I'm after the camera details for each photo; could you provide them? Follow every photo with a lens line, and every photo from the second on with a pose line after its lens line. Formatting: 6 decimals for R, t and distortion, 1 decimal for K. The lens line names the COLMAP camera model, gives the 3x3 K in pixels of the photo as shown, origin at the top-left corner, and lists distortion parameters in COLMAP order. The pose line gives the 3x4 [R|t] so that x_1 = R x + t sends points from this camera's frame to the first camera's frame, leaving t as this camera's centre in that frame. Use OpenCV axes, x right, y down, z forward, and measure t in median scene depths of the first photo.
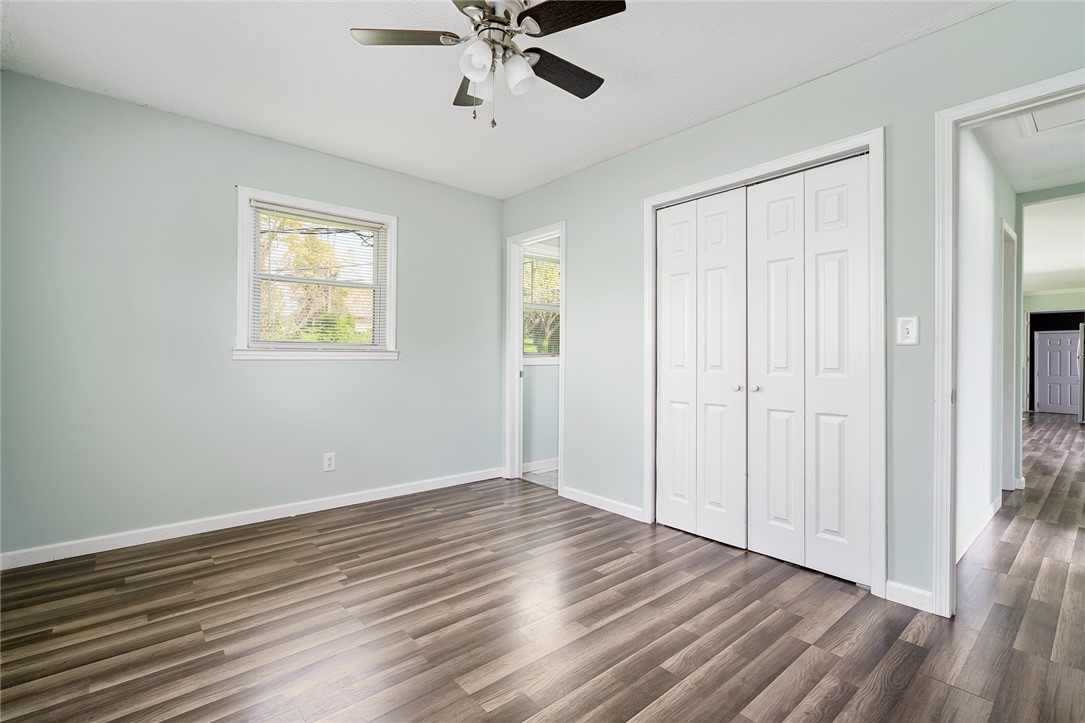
lens RADIAL K [[497.9, 0, 545.5], [0, 497.9, 362.3], [0, 0, 1]] dist [-0.002117, 0.002600]
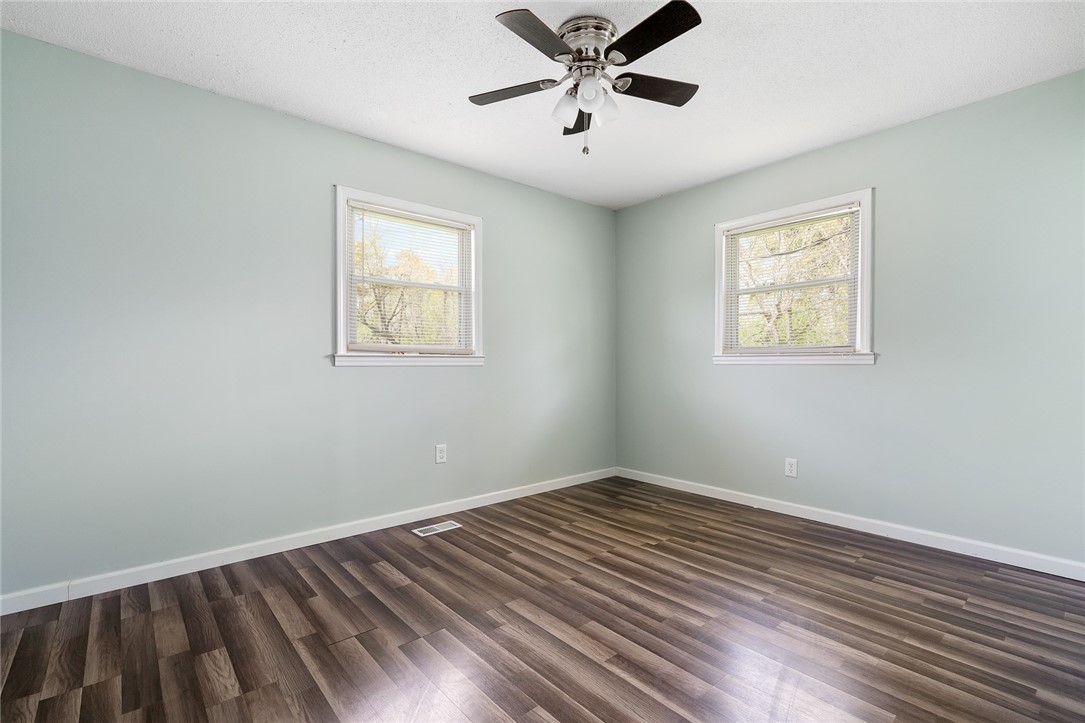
lens RADIAL K [[497.9, 0, 533.7], [0, 497.9, 363.0], [0, 0, 1]] dist [-0.002117, 0.002600]
pose [[-0.024805, -0.006642, -0.999670, 0.672819], [-0.007672, 0.999950, -0.006453, 0.003219], [0.999663, 0.007509, -0.024854, 0.607667]]
